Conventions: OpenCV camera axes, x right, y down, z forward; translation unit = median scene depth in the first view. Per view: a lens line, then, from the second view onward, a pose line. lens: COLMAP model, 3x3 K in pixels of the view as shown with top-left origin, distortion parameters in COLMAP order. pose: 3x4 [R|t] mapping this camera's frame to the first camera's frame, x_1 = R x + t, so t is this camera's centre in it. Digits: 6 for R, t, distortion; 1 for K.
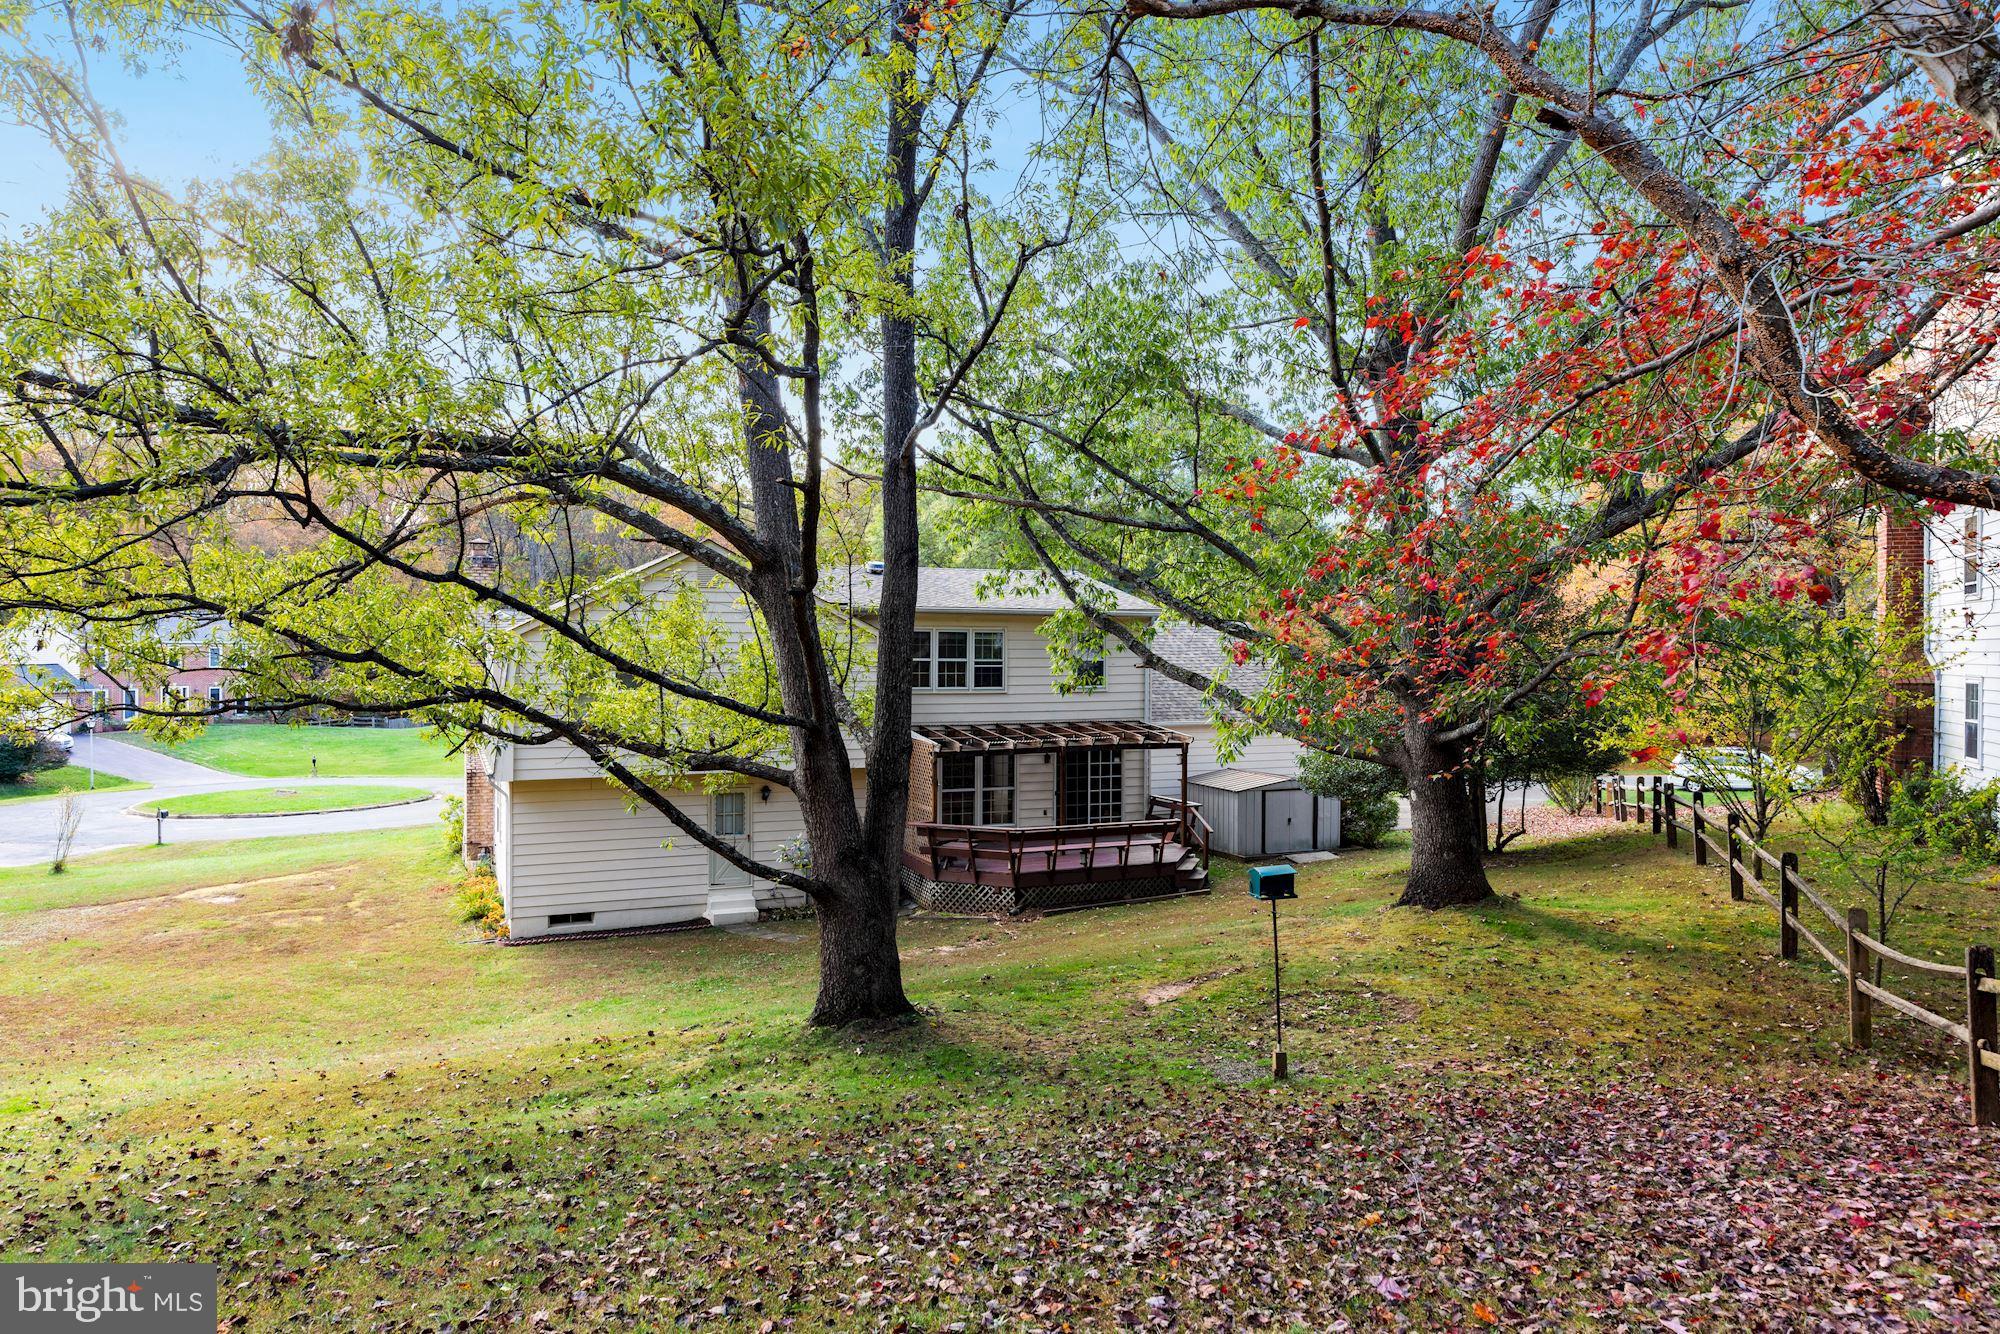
lens RADIAL K [[1302.6, 0, 1000.0], [0, 1302.6, 667.0], [0, 0, 1]] dist [0.006397, 0.002440]
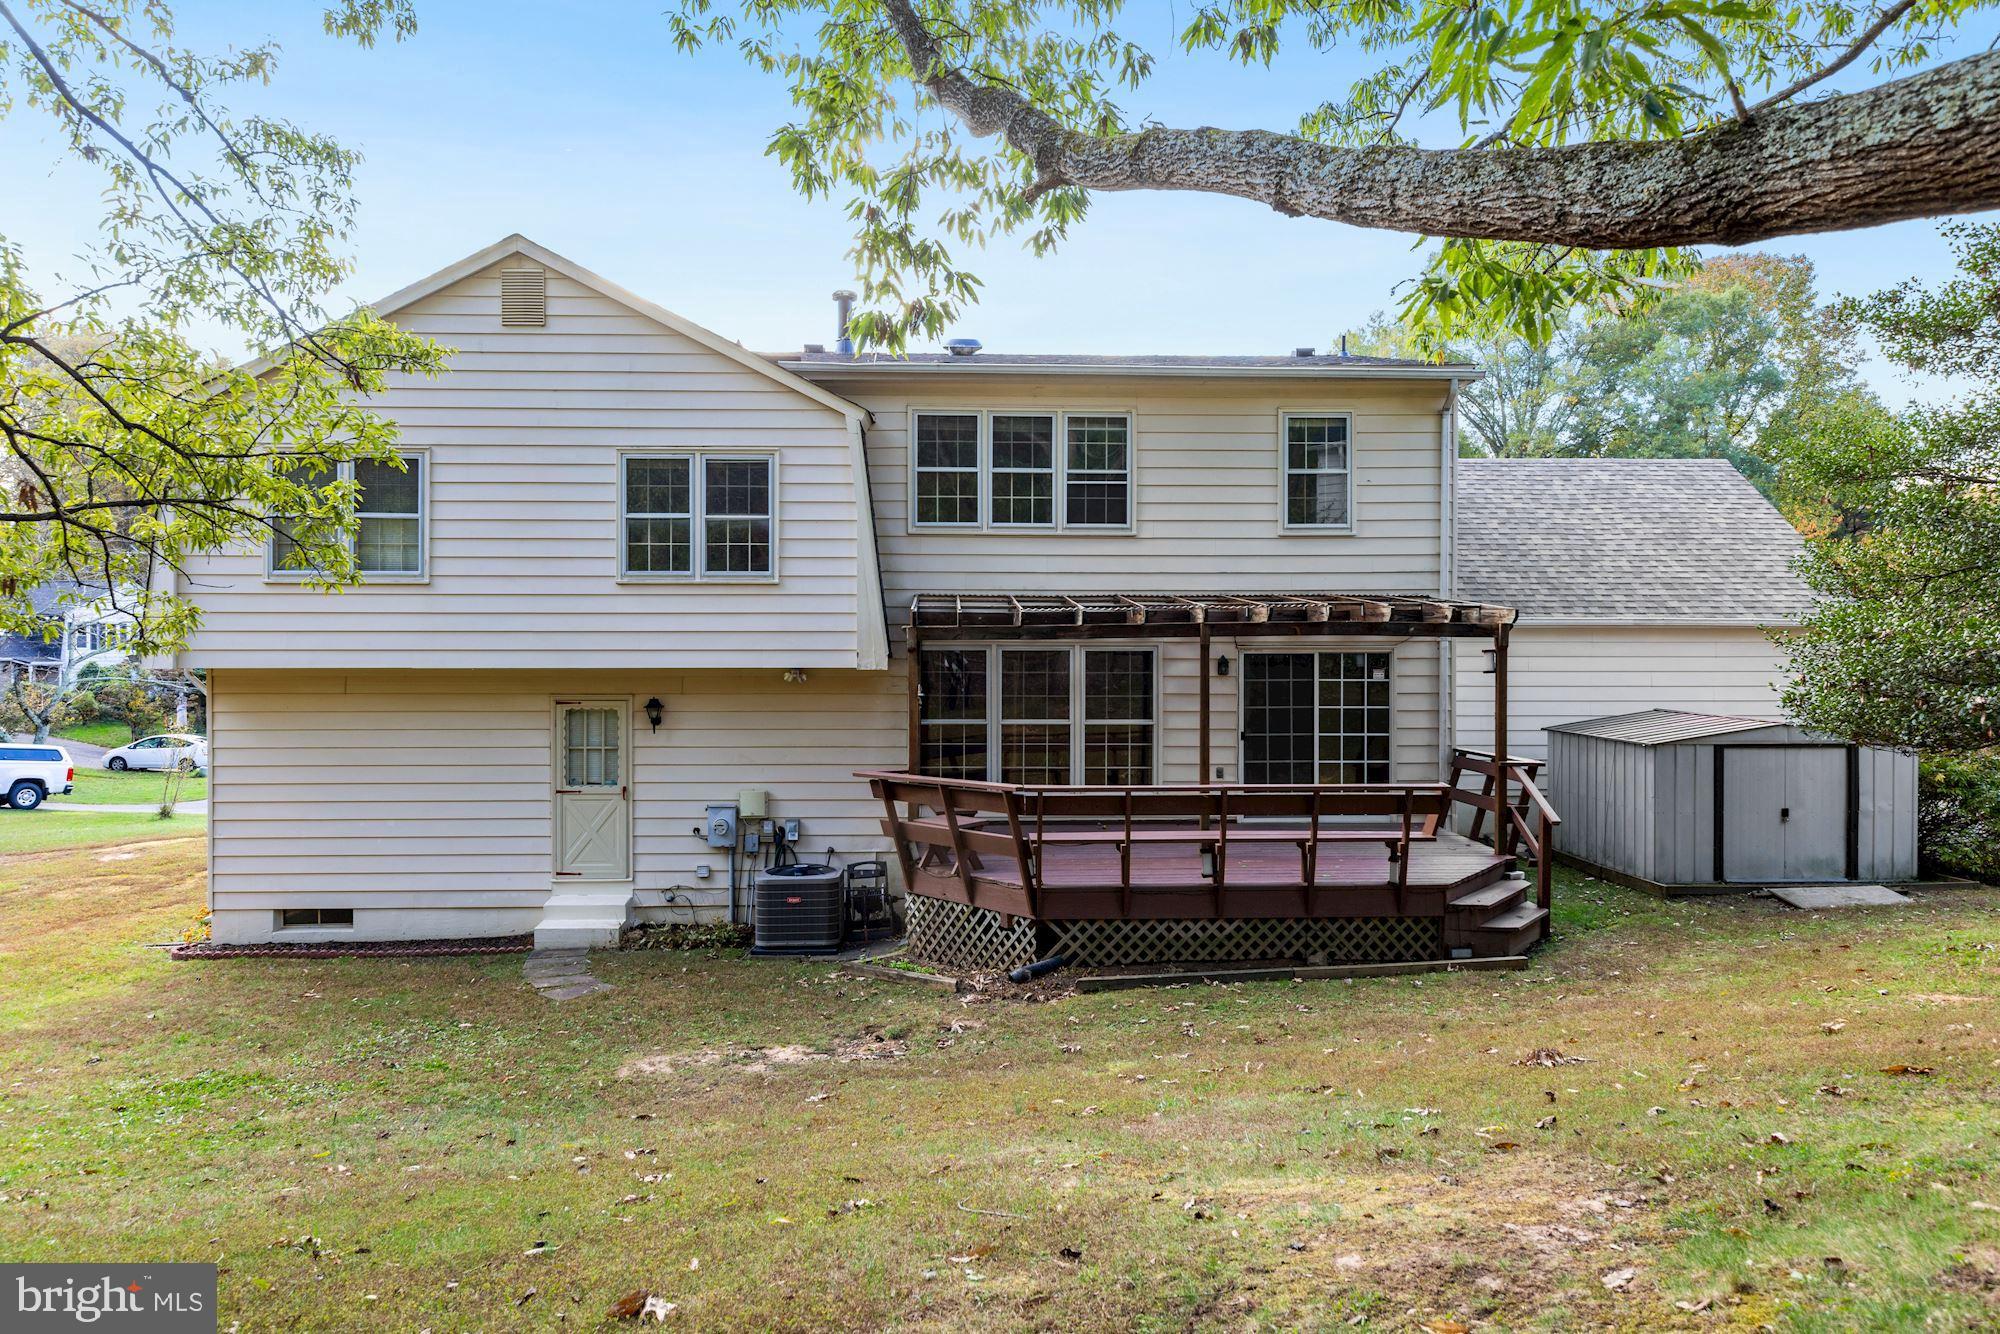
lens RADIAL K [[1302.6, 0, 1000.0], [0, 1302.6, 667.0], [0, 0, 1]] dist [0.006397, 0.002440]
pose [[0.931306, 0.002027, -0.364232, 0.143058], [-0.002733, 0.999995, -0.001424, 0.073067], [0.364228, 0.002322, 0.931307, 0.507590]]
